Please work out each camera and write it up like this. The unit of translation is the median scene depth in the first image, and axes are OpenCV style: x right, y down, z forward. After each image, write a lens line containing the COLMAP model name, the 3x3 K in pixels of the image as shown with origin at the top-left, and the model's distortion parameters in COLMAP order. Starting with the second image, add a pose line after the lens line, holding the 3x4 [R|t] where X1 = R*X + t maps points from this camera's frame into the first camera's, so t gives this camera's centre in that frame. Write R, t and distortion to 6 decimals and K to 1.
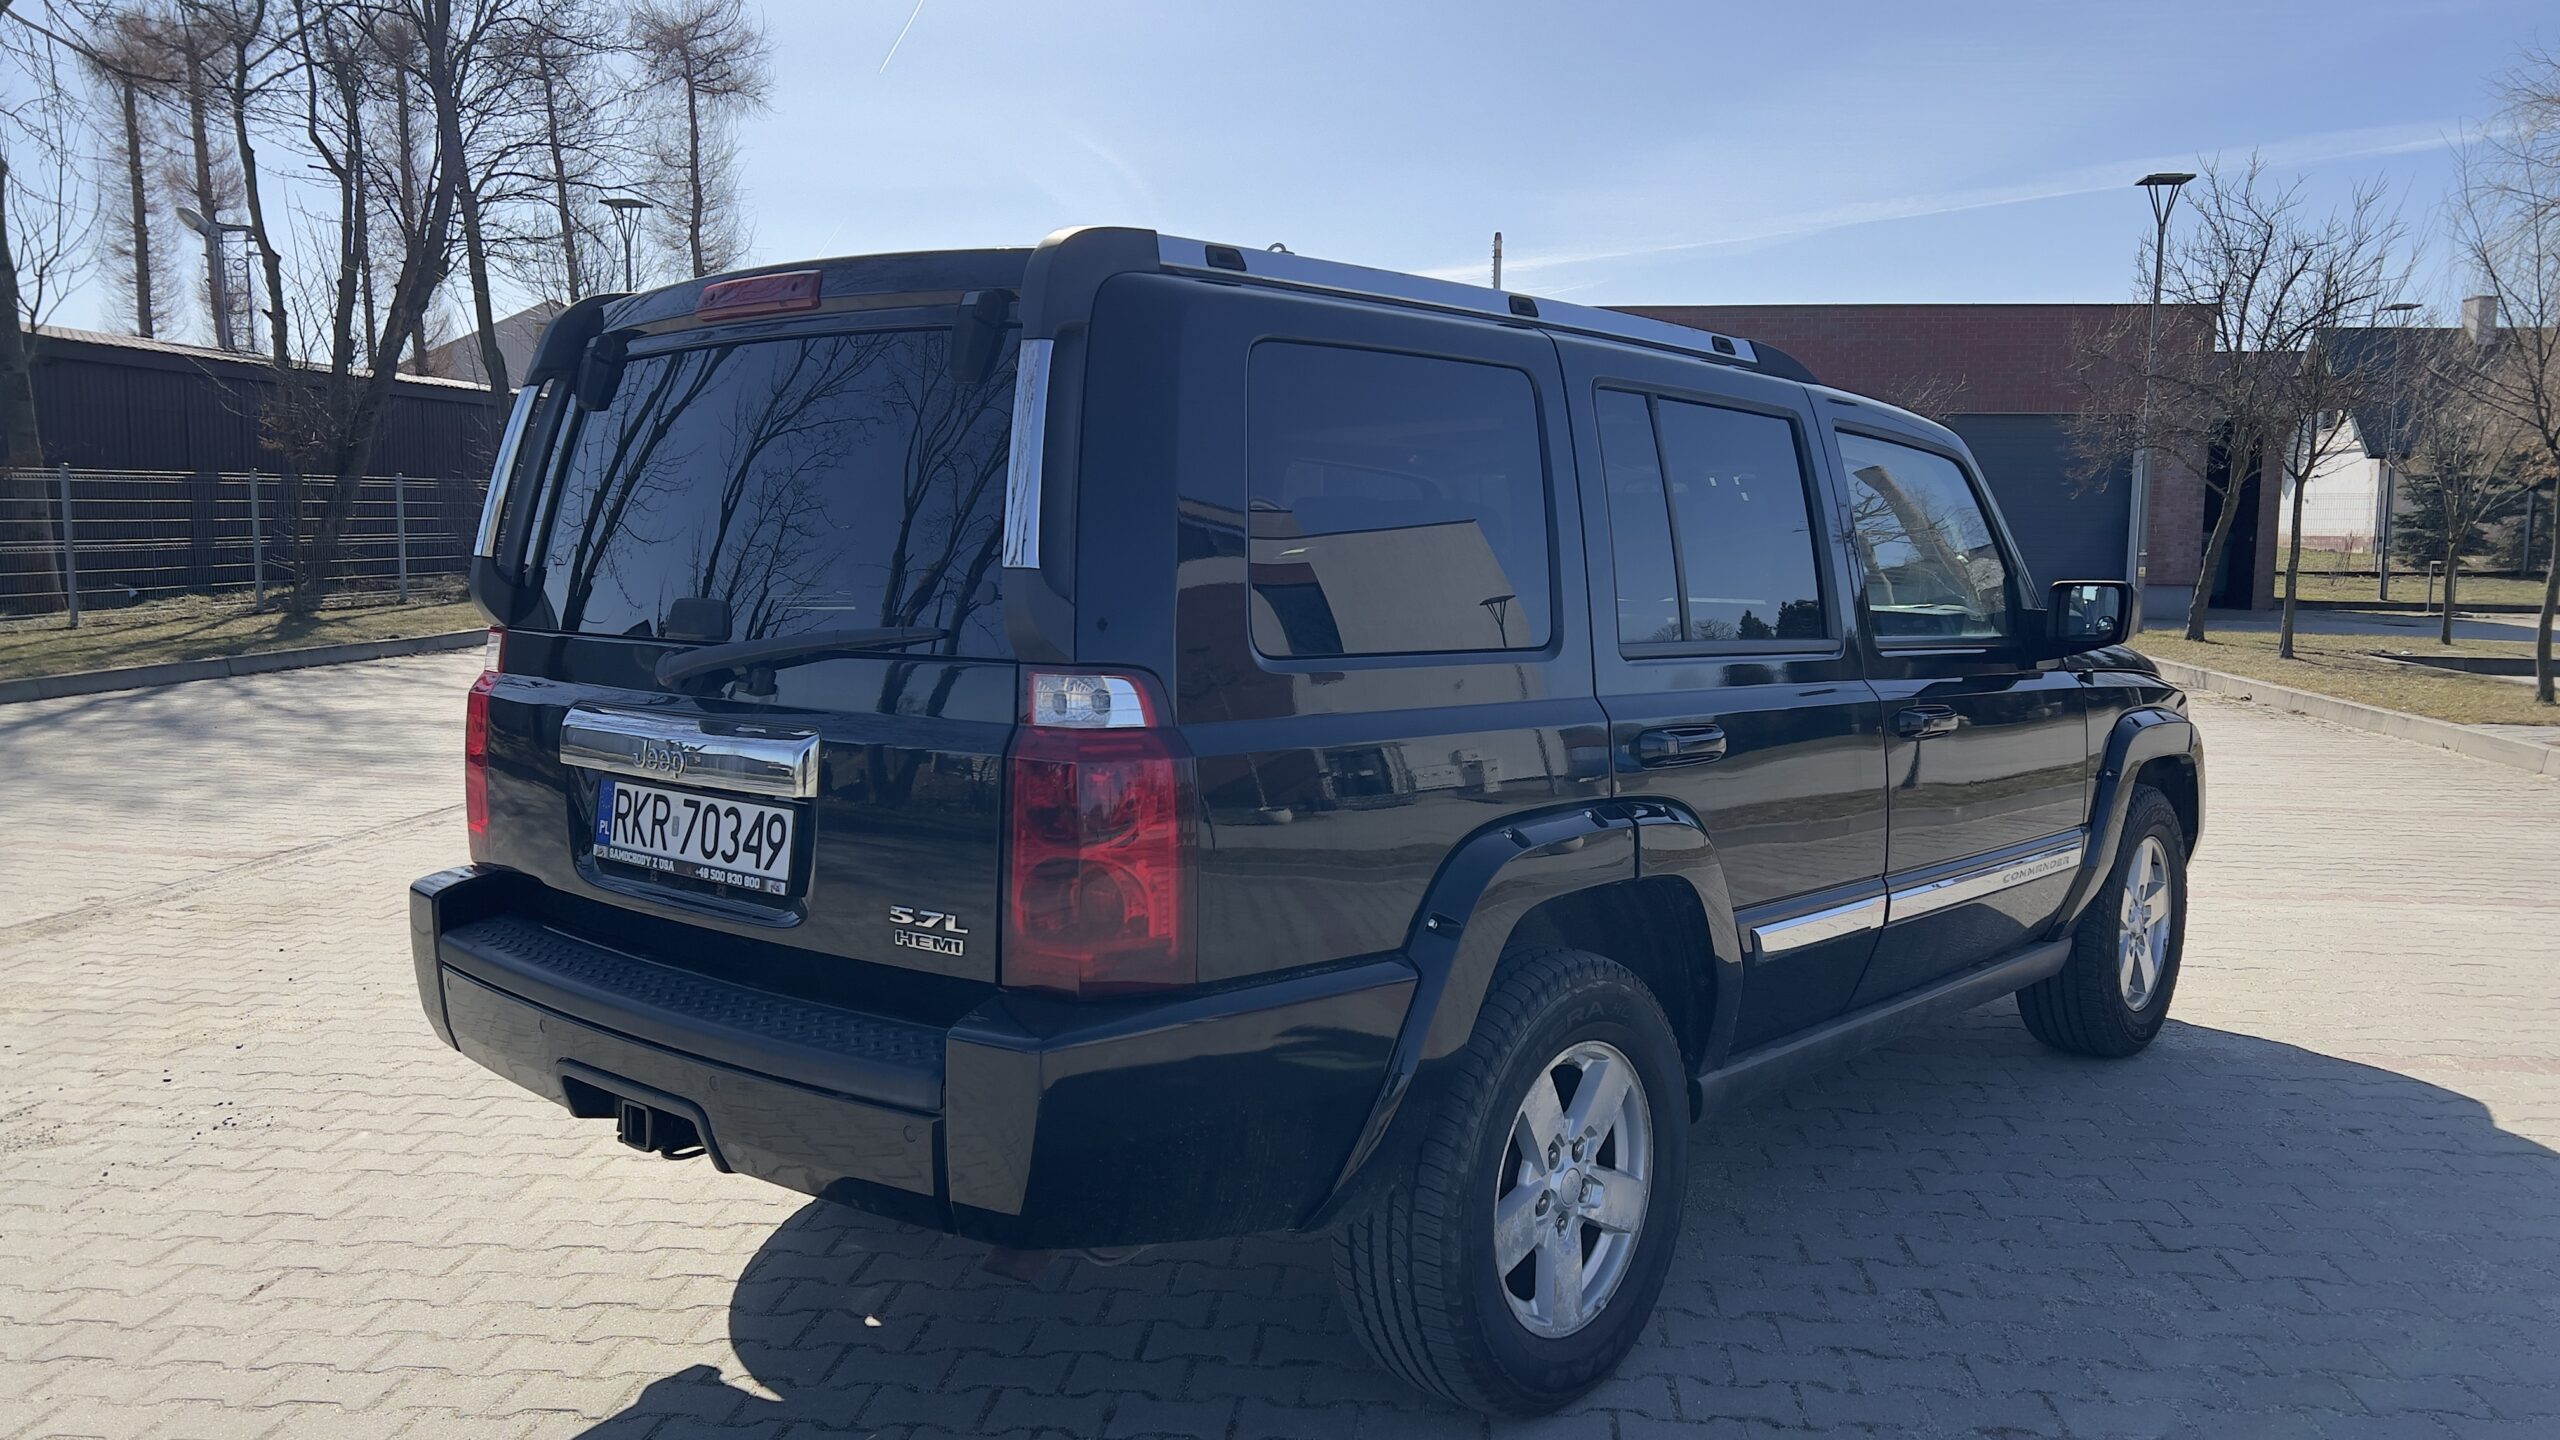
lens RADIAL K [[1931.9, 0, 1303.6], [0, 1931.9, 715.8], [0, 0, 1]] dist [0.064036, -0.069253]
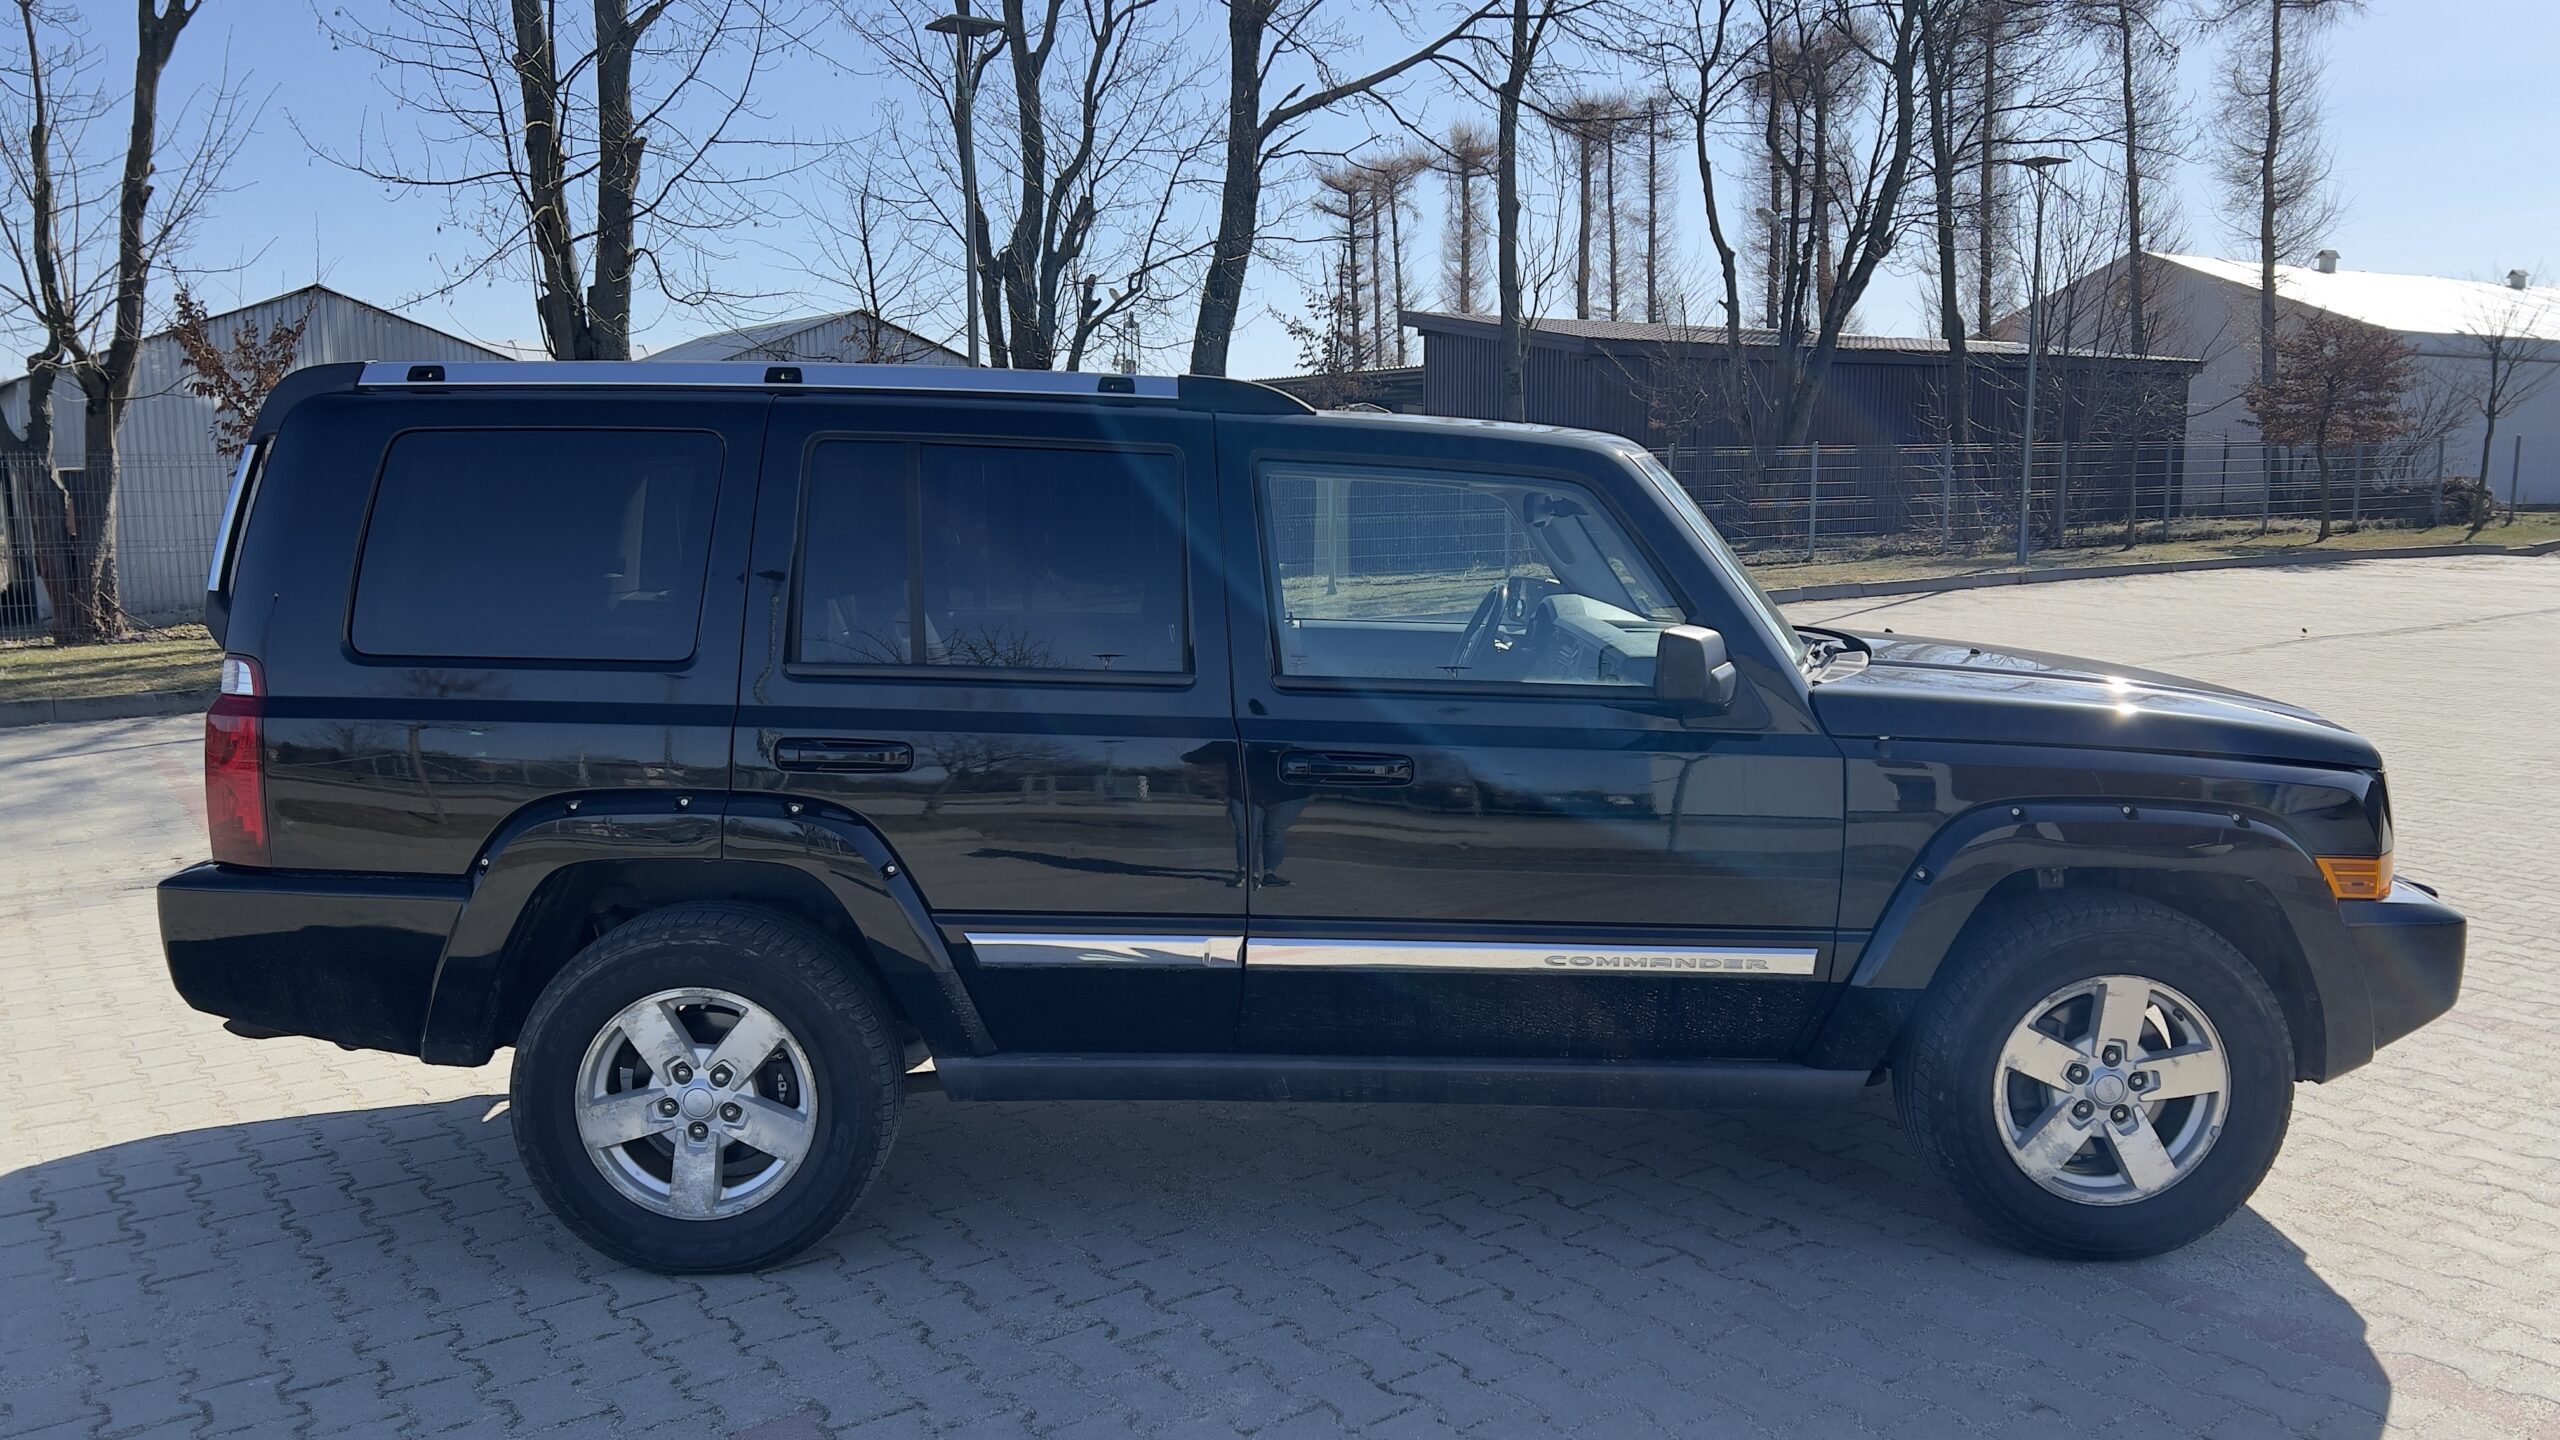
lens RADIAL K [[1931.9, 0, 1289.7], [0, 1931.9, 721.5], [0, 0, 1]] dist [0.064036, -0.069253]
pose [[0.659323, 0.083511, -0.747208, 0.166298], [-0.062825, 0.996456, 0.055932, -0.010988], [0.749231, 0.010066, 0.662233, 0.063246]]
